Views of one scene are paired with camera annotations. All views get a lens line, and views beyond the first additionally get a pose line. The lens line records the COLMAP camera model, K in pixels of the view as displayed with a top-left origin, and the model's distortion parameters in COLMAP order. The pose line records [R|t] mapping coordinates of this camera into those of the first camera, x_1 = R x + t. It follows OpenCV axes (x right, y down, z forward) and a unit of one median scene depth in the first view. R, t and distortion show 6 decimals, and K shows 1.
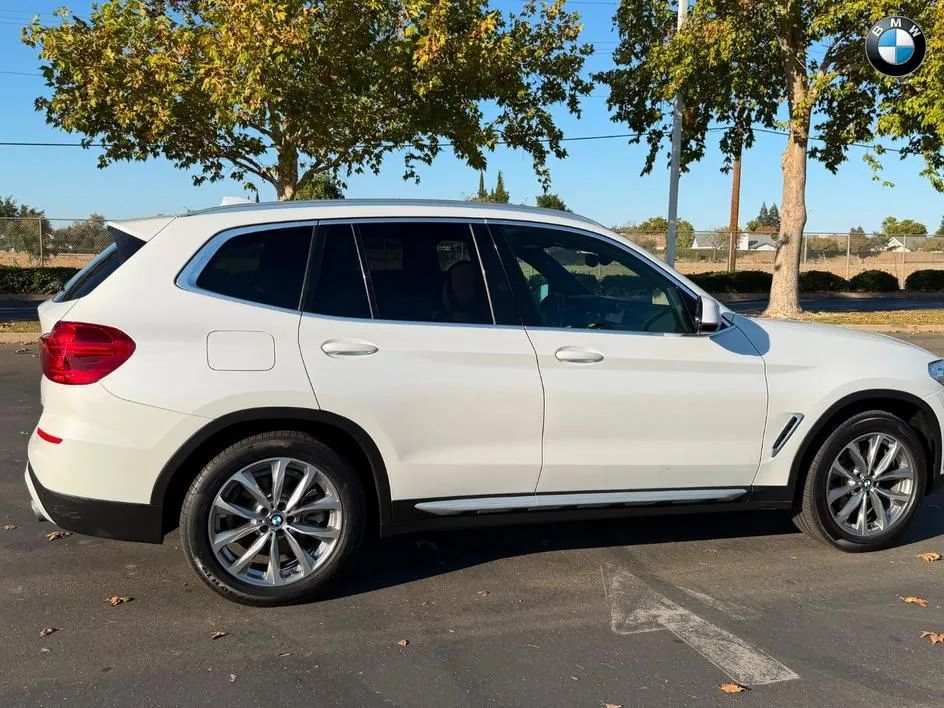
lens RADIAL K [[886.5, 0, 447.8], [0, 886.5, 349.0], [0, 0, 1]] dist [0.029438, 0.000000]
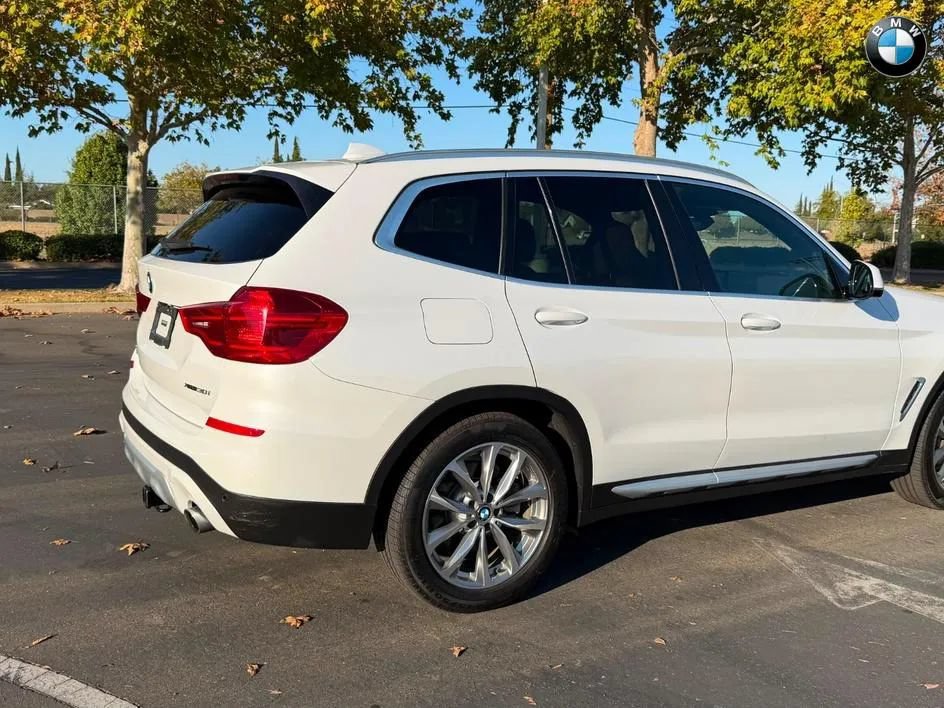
lens RADIAL K [[886.5, 0, 453.2], [0, 886.5, 357.0], [0, 0, 1]] dist [0.029438, 0.000000]
pose [[0.969324, -0.017716, 0.245147, -0.402786], [0.007473, 0.999062, 0.042654, 0.000195], [-0.245673, -0.039514, 0.968547, 0.151010]]
